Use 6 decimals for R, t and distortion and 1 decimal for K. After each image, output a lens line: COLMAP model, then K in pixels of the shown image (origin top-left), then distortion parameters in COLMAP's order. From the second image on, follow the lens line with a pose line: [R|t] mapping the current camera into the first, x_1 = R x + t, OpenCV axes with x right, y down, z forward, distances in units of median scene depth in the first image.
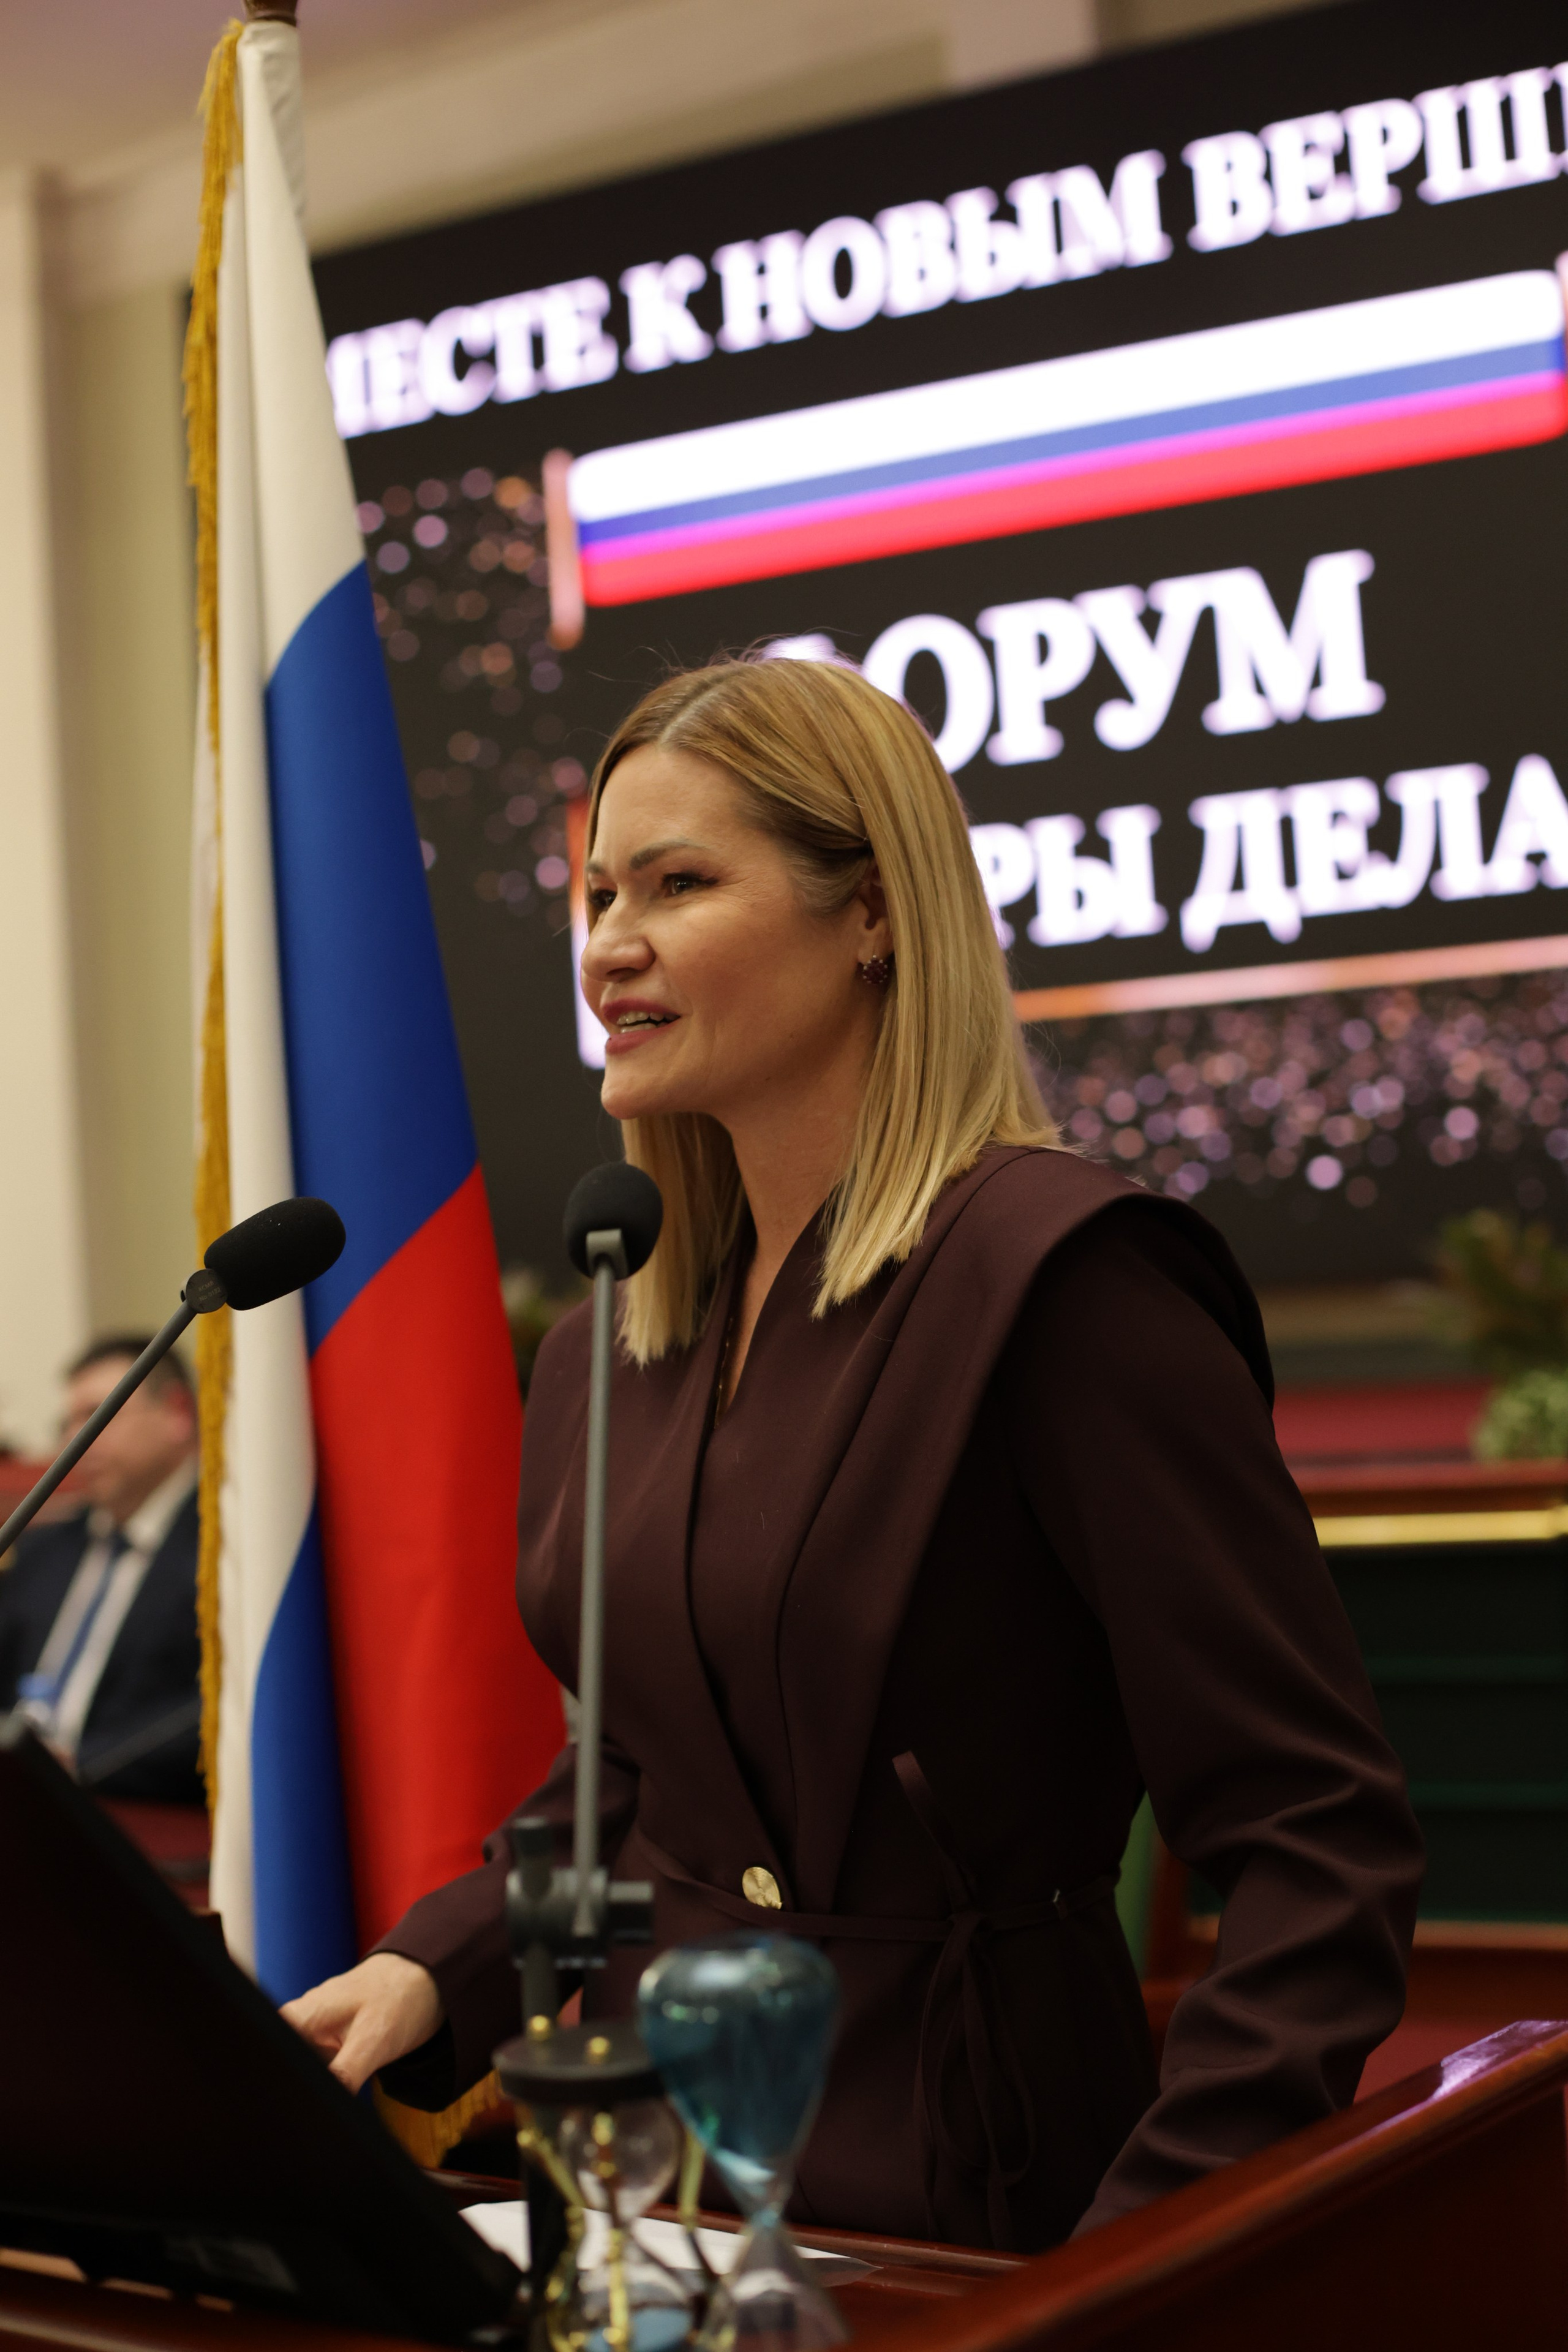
lens RADIAL K [[3468.6, 0, 773.0], [0, 3468.6, 1212.2], [0, 0, 1]] dist [-0.127947, 0.000000]
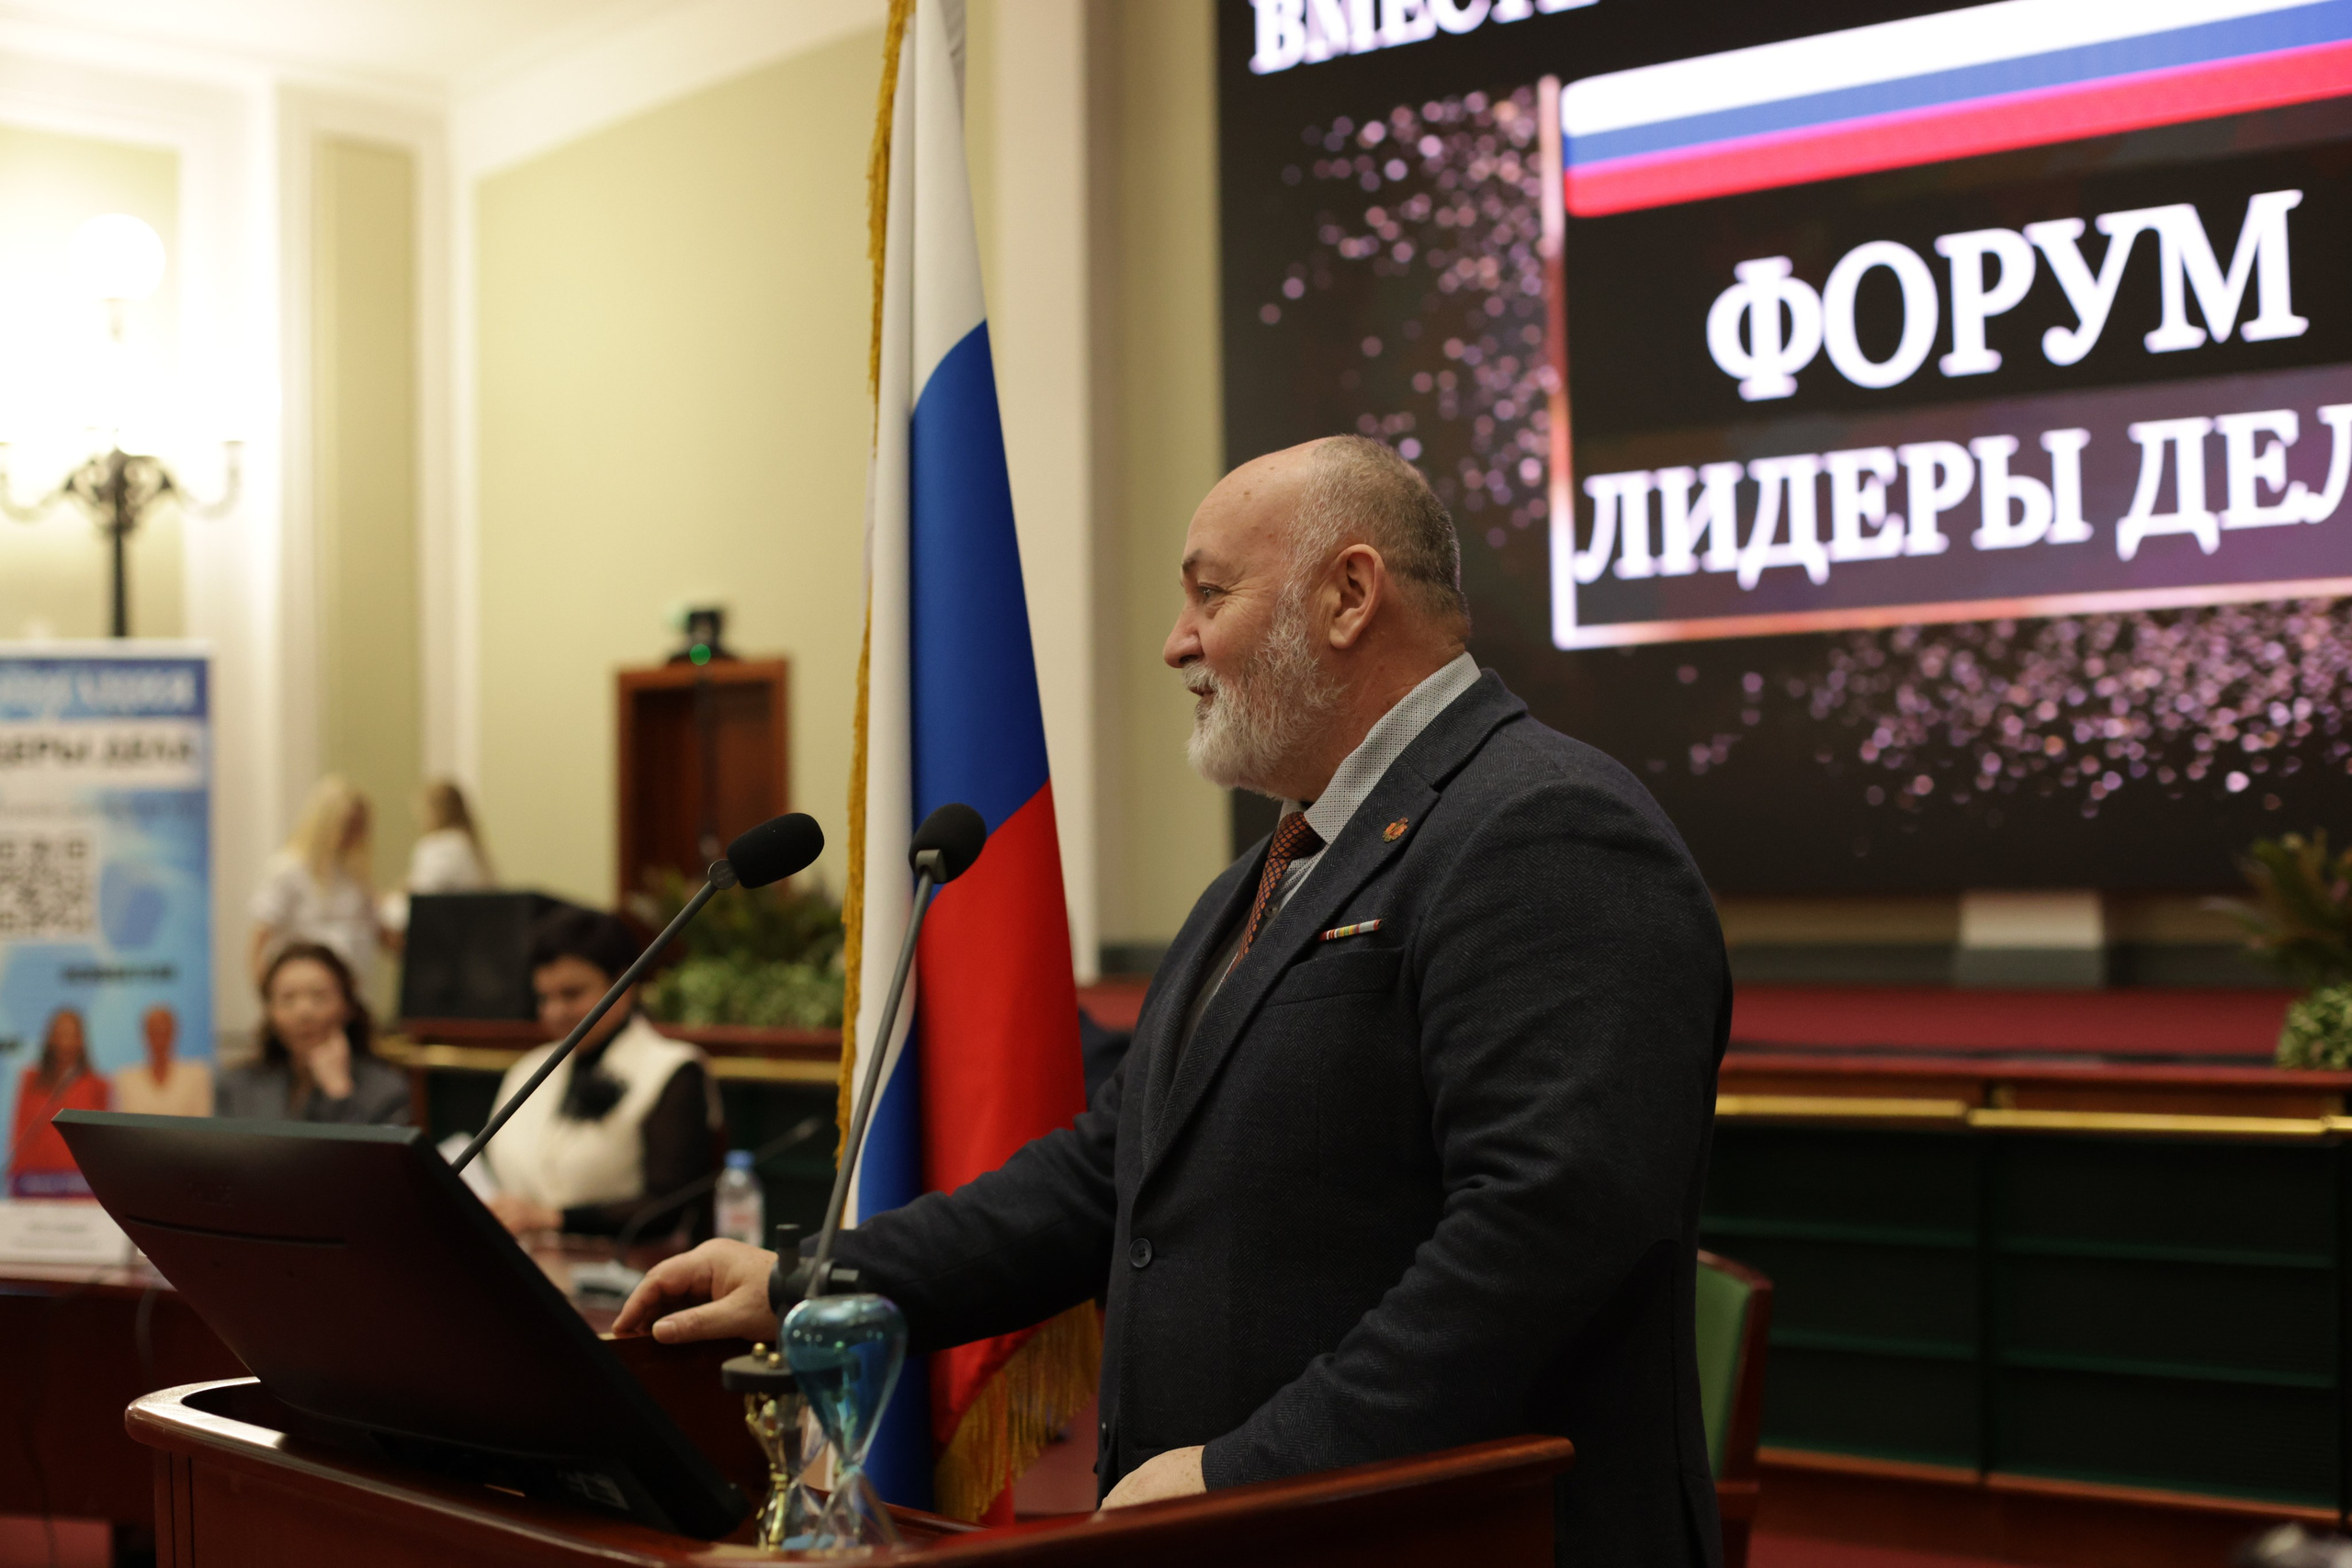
lens RADIAL K [[3468.3, 0, 1177.9], [0, 3468.3, 778.6], [0, 0, 1]] dist [-0.127947, 0.000000]
pose [[0.977832, 0.042285, -0.205076, 0.058256], [-0.041694, 0.999104, 0.007208, -0.006549], [0.205197, 0.001502, 0.978719, -0.071090]]
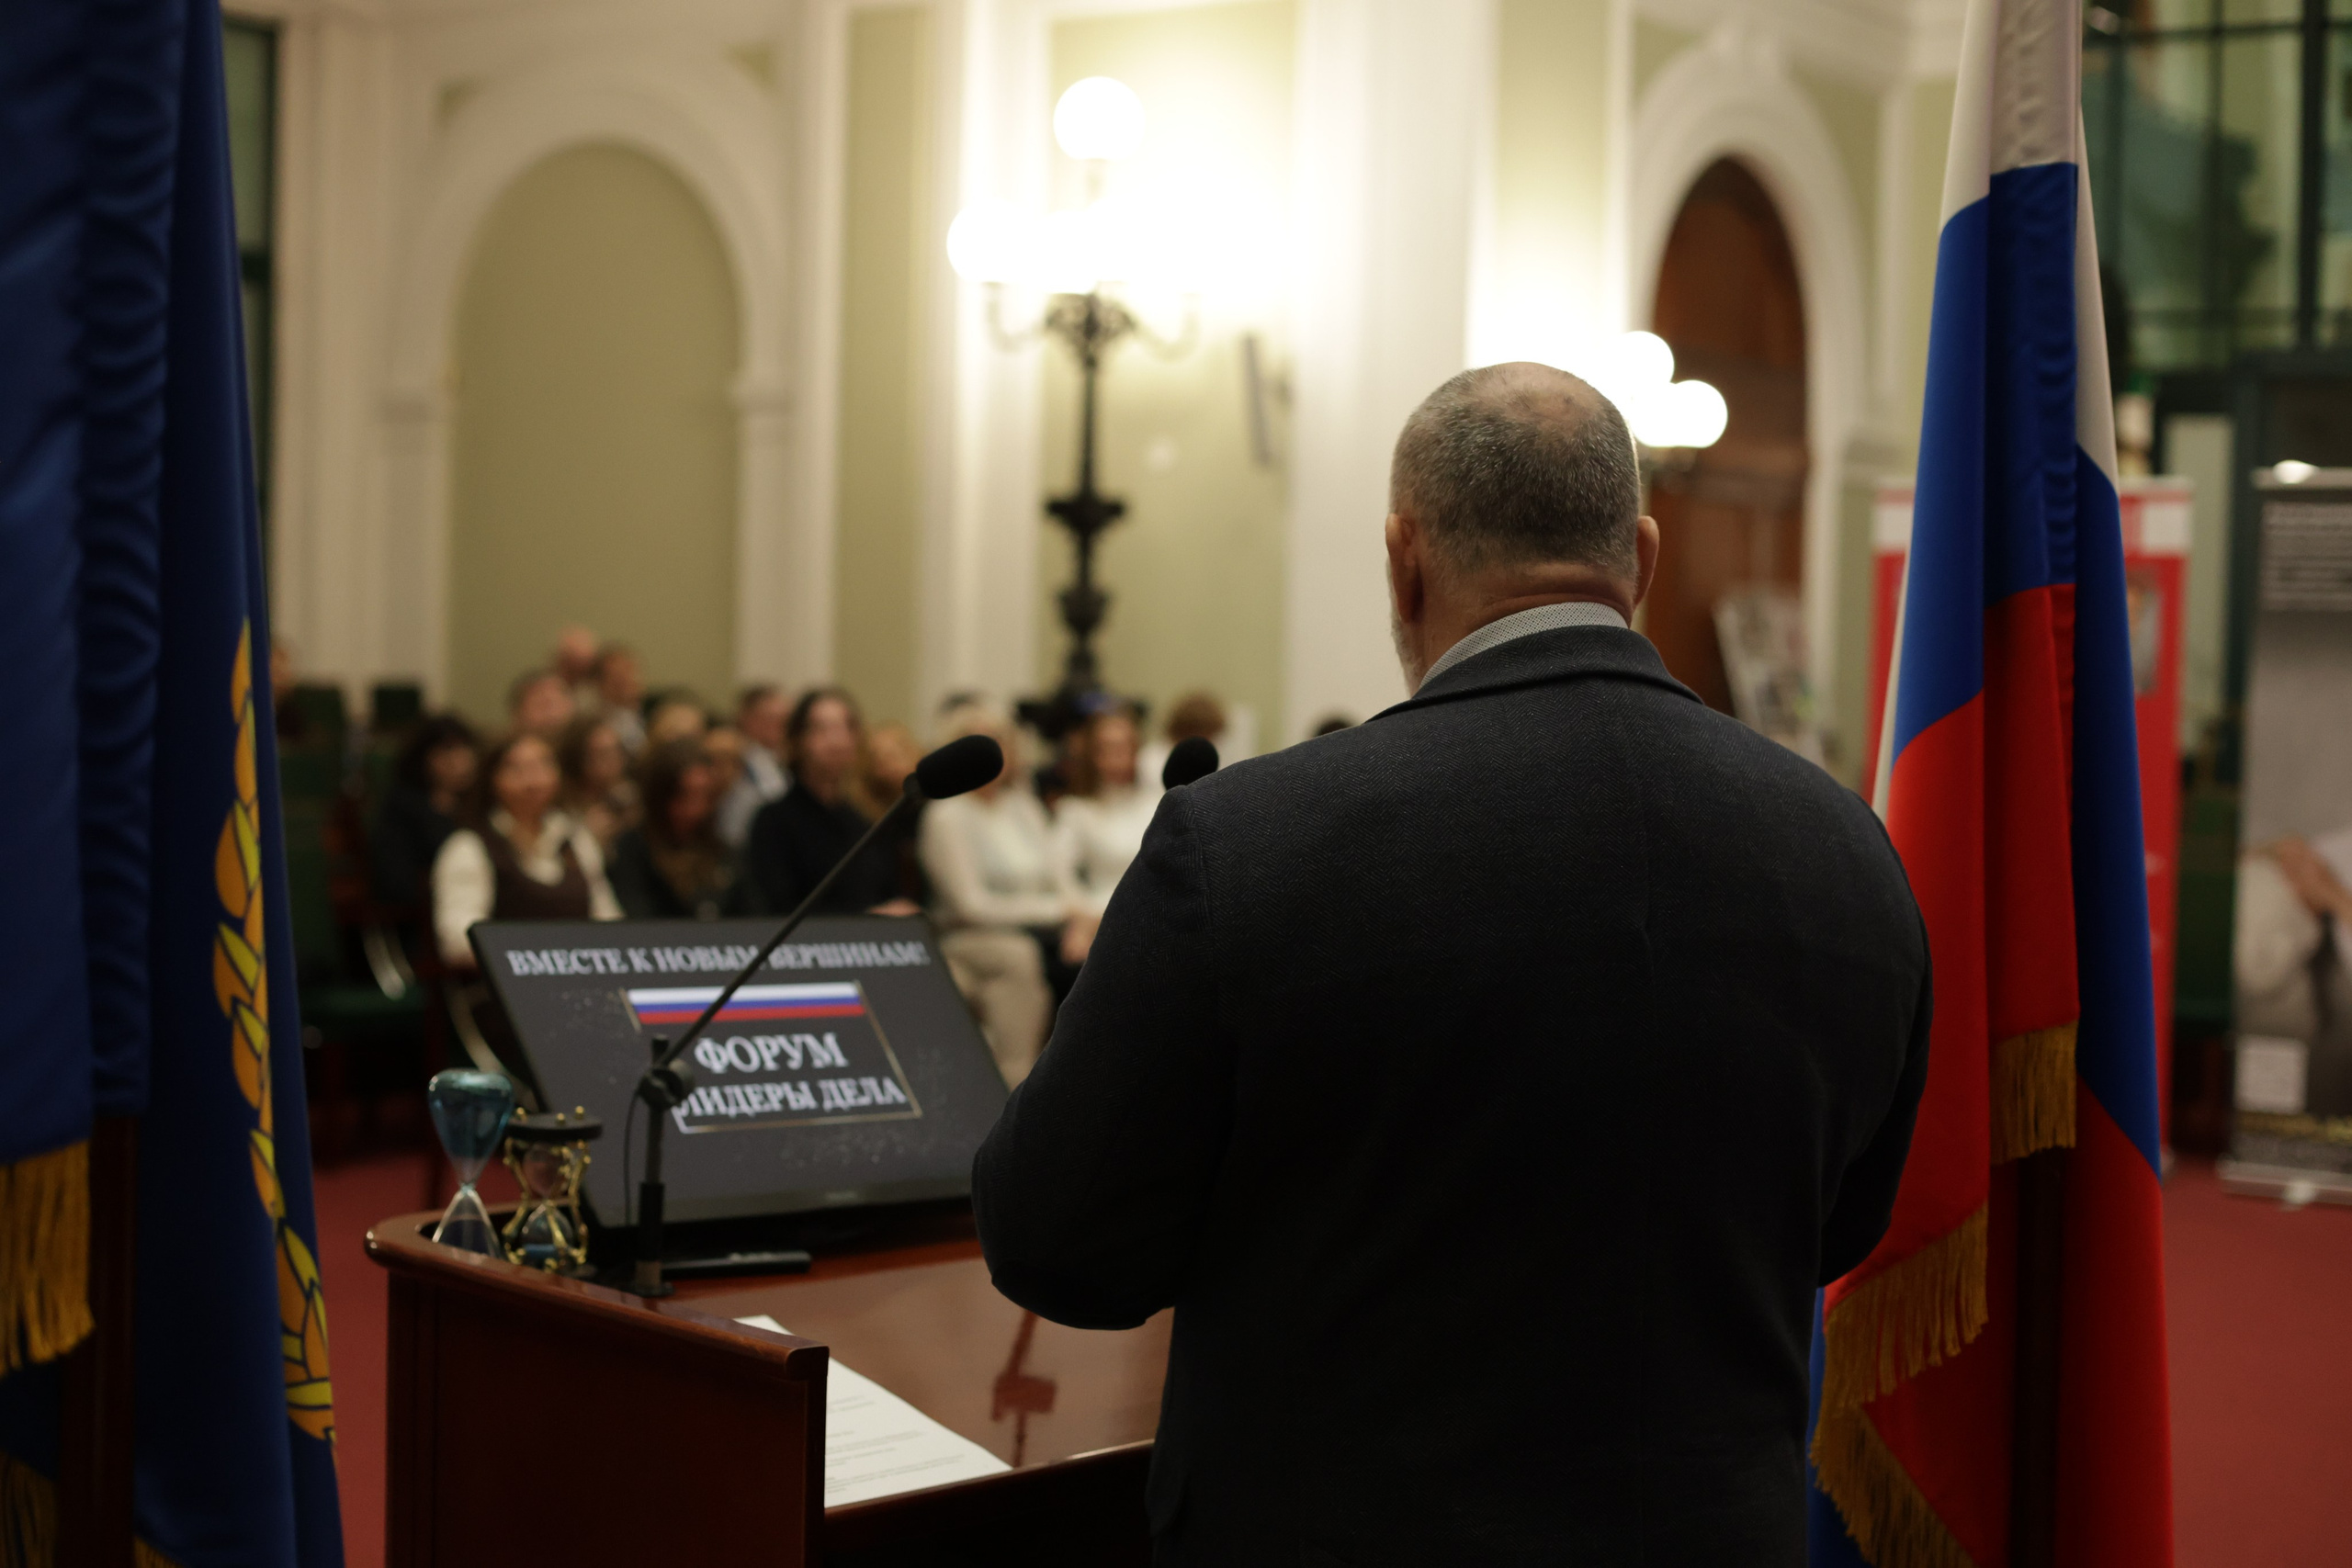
lens RADIAL K [[3468.3, 0, 1188.1], [0, 3468.3, 779.5], [0, 0, 1]] dist [-0.127947, 0.000000]
pose [[0.393602, 0.372980, 0.840216, -3.115936], [0.397198, 0.755273, -0.521341, 1.823778], [-0.829042, 0.538933, 0.149130, -0.114035]]
